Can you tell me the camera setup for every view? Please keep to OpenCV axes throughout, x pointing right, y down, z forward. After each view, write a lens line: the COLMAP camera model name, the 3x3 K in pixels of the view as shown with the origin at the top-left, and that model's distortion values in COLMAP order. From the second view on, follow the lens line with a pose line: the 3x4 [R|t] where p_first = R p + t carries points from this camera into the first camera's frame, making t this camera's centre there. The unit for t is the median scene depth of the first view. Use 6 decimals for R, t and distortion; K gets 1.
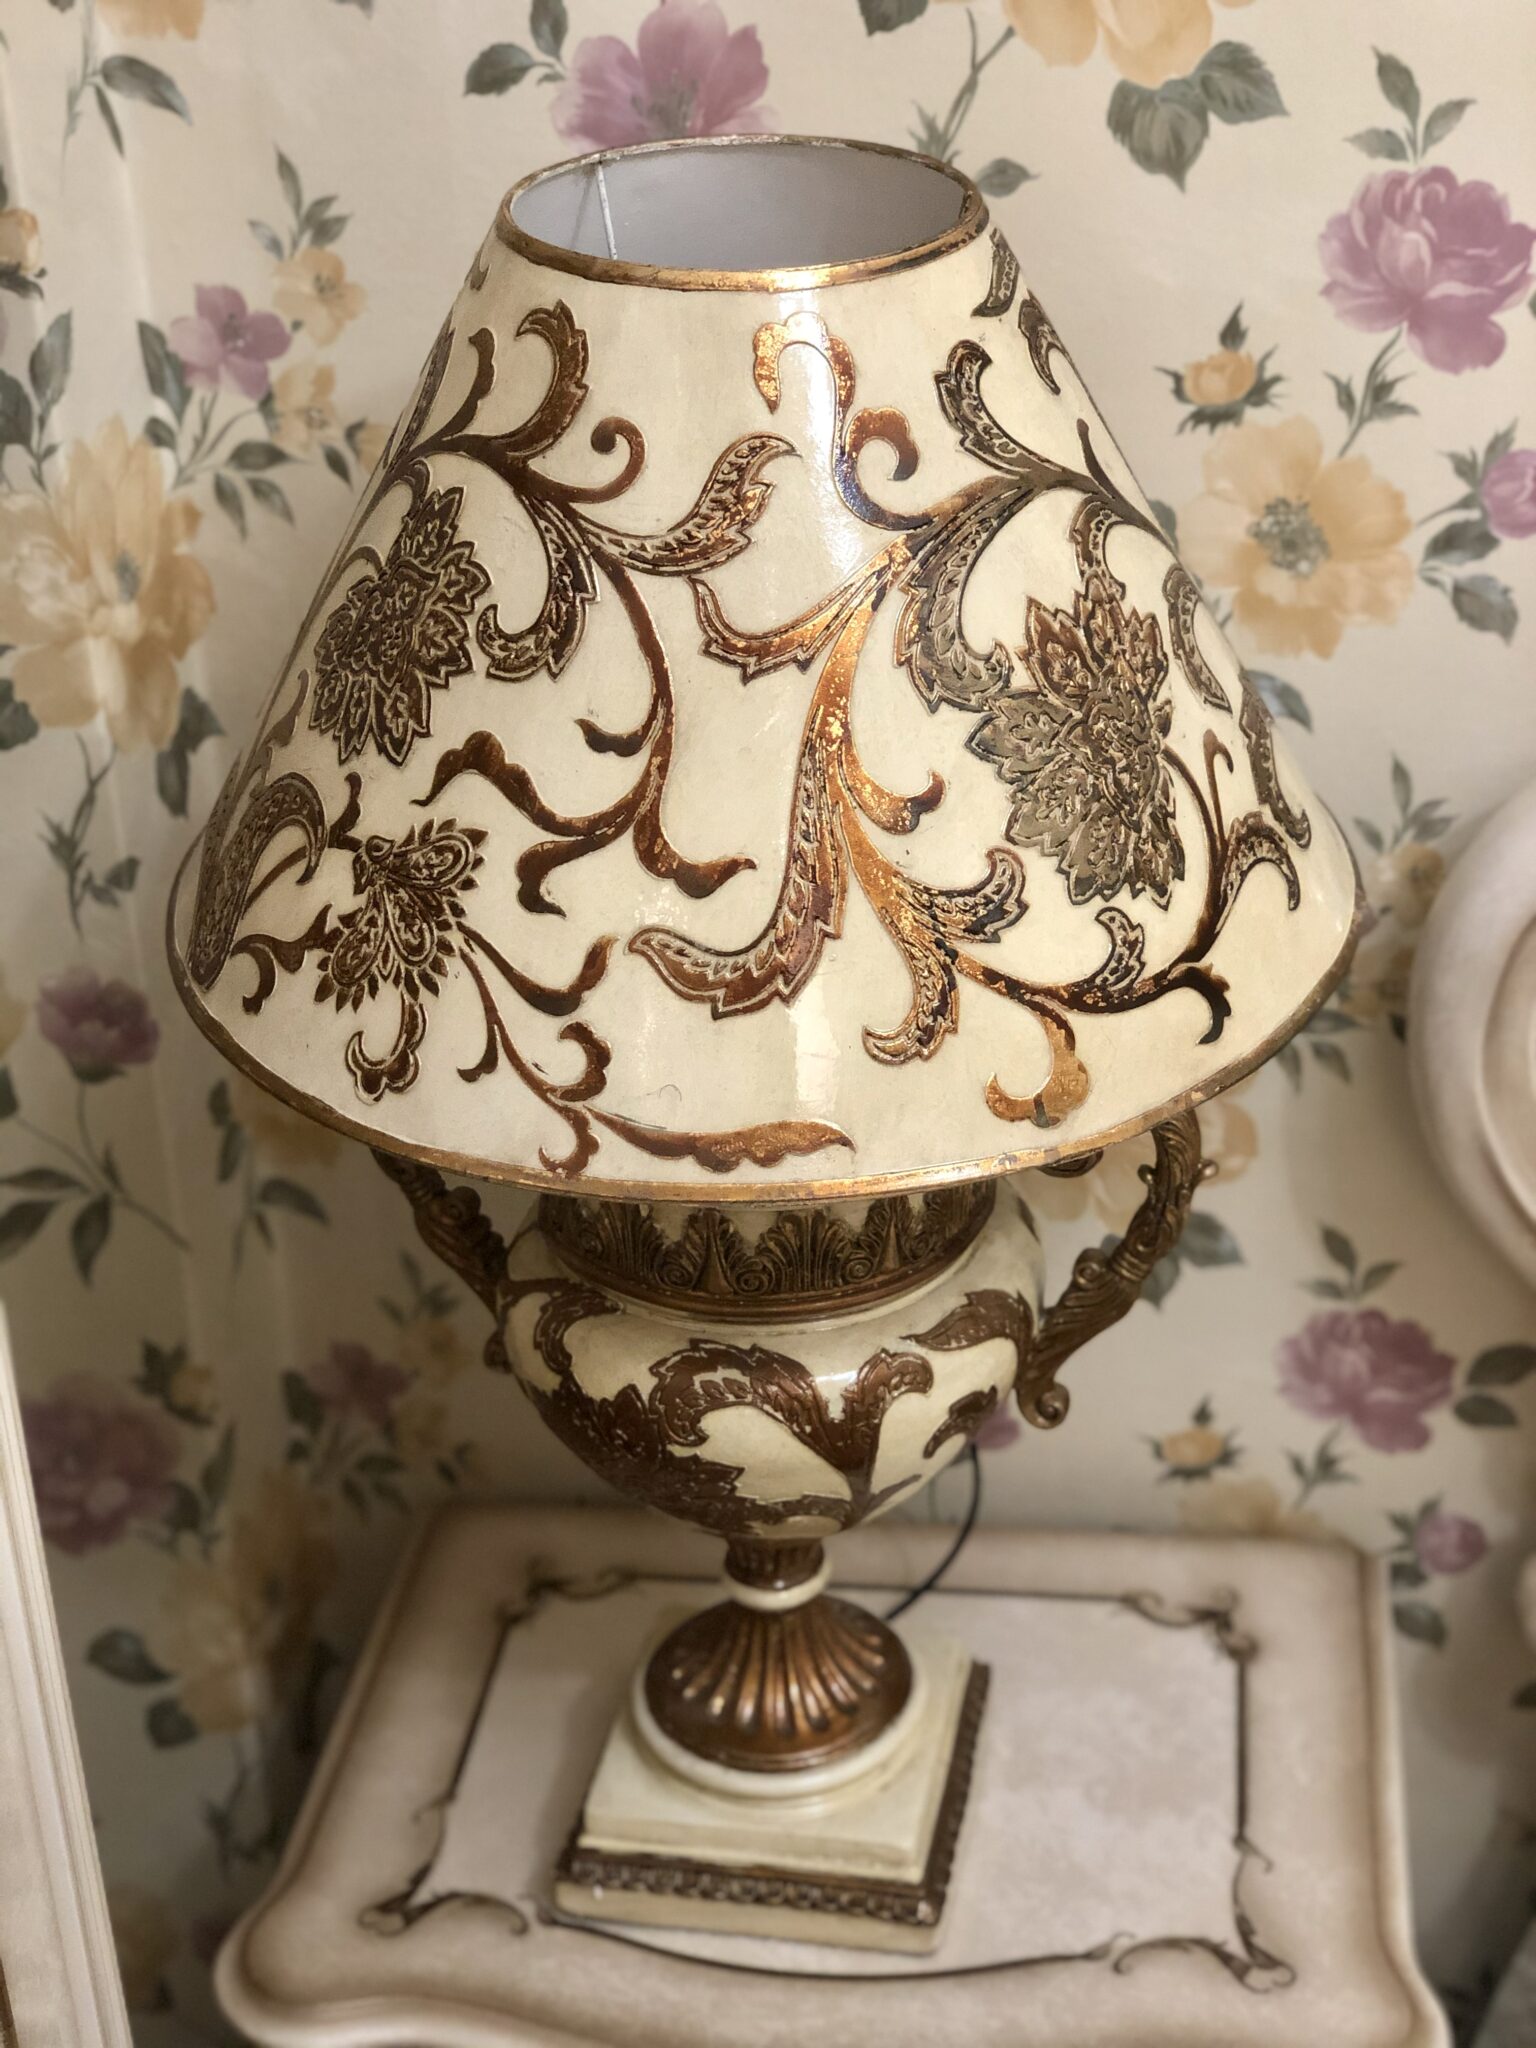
lens RADIAL K [[3055.1, 0, 767.0], [0, 3055.1, 1018.2], [0, 0, 1]] dist [0.056016, 0.000000]
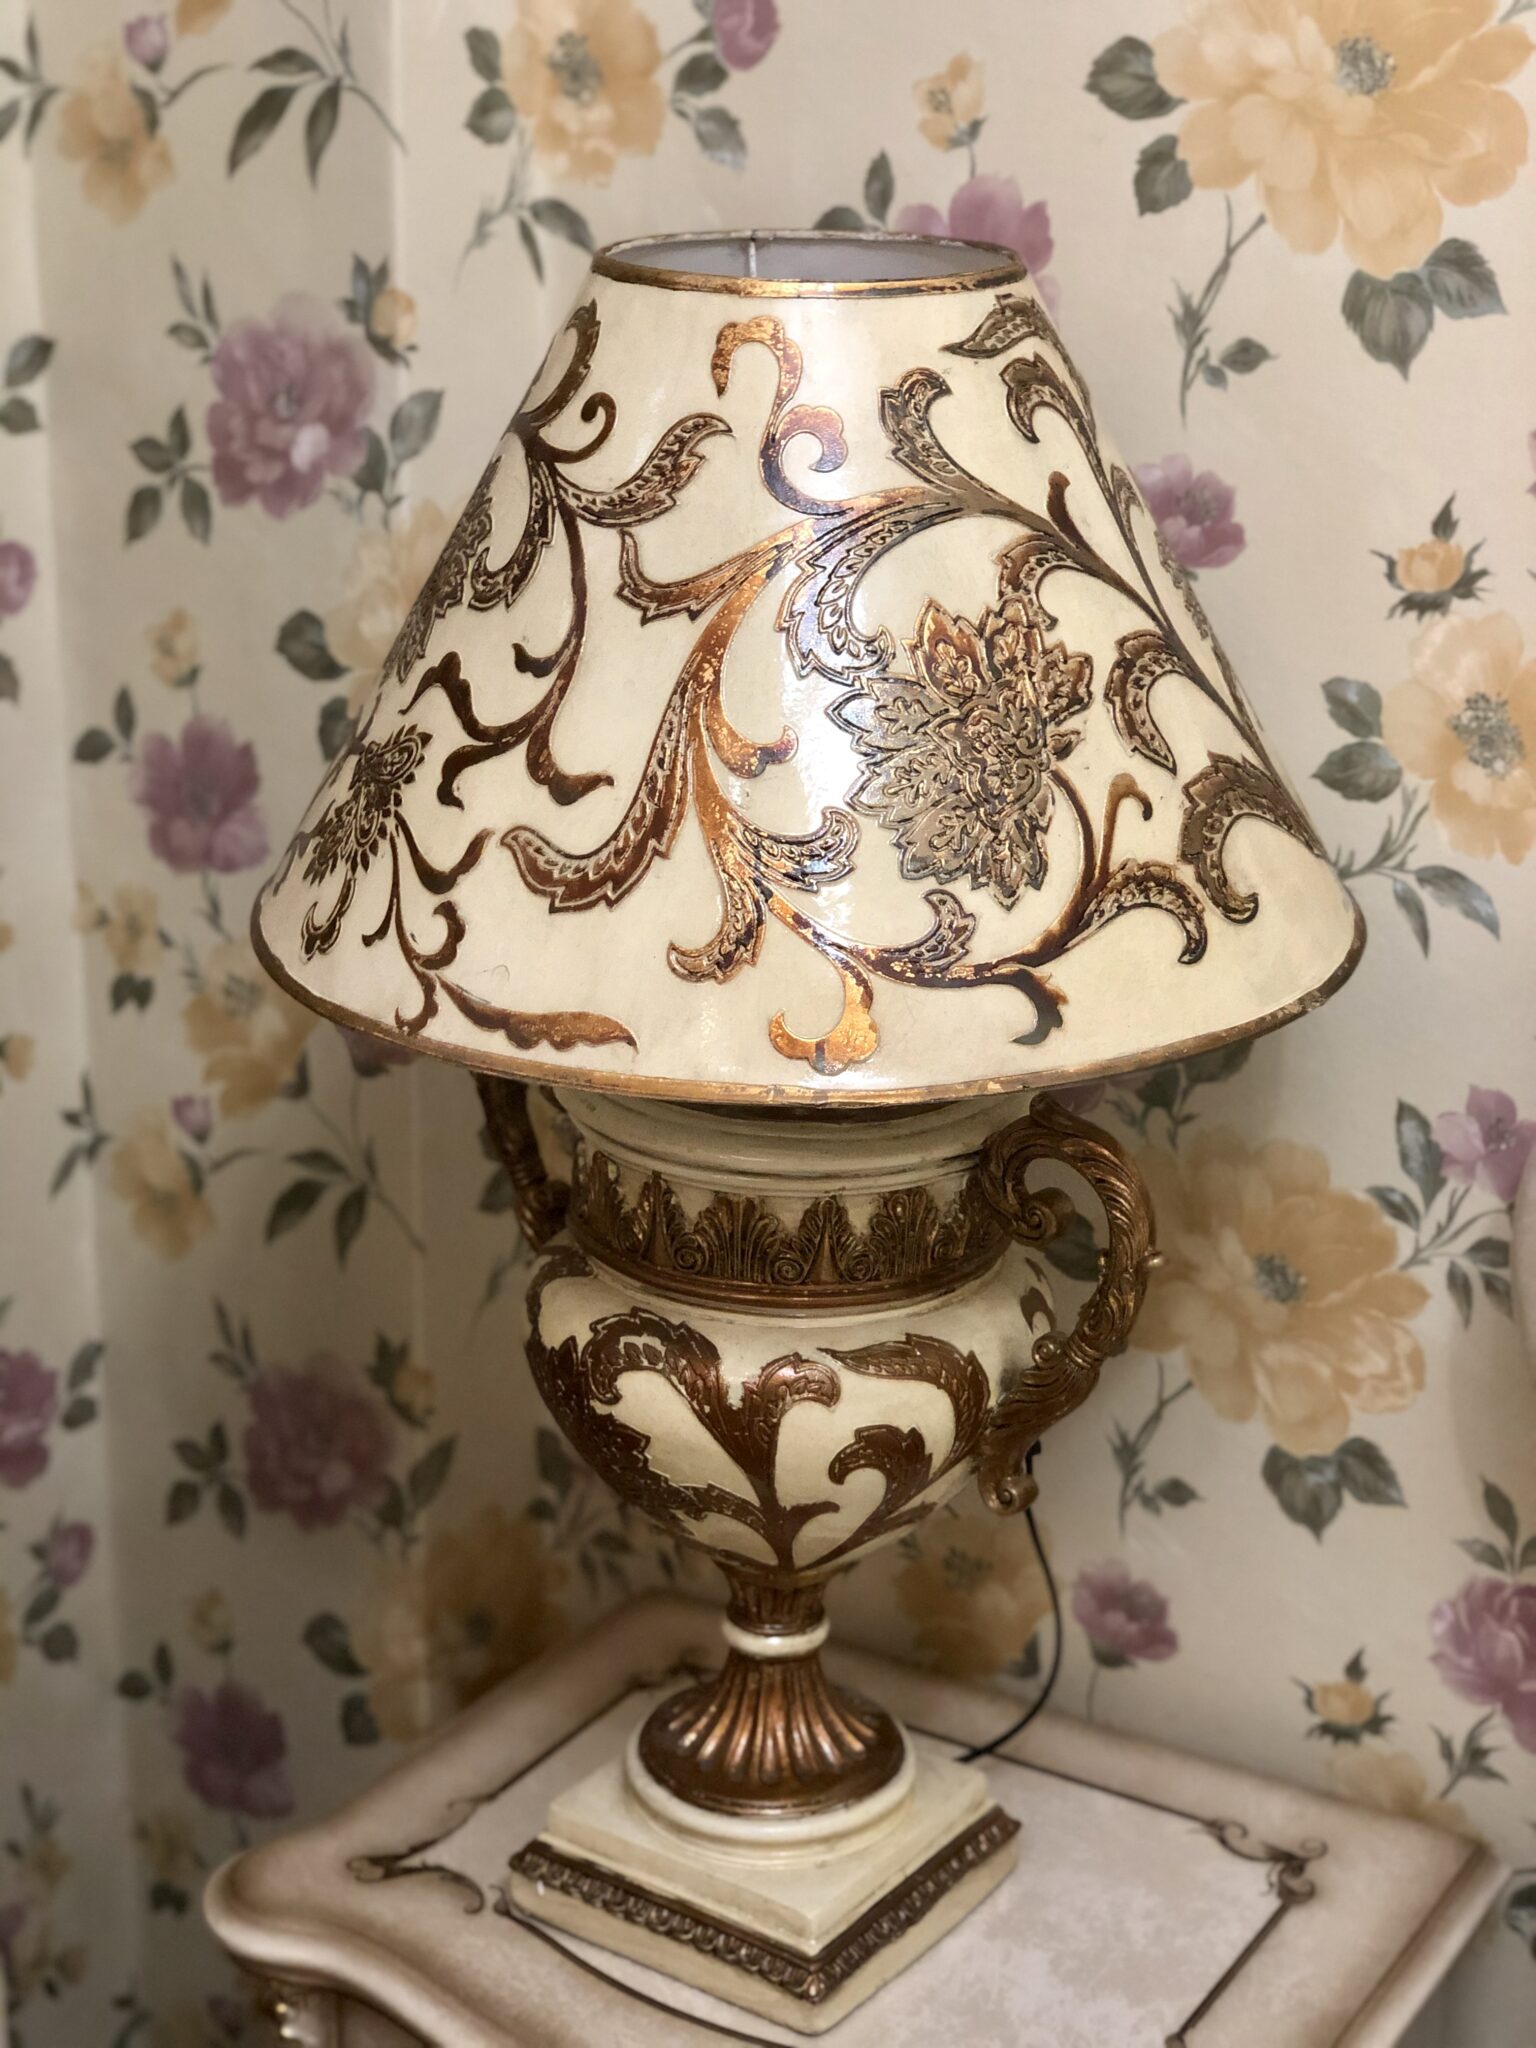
lens RADIAL K [[3055.1, 0, 750.7], [0, 3055.1, 1011.9], [0, 0, 1]] dist [0.056016, 0.000000]
pose [[0.911177, 0.170146, -0.375241, 0.395967], [-0.234269, 0.963149, -0.132141, 0.138235], [0.338930, 0.208311, 0.917460, 0.018658]]
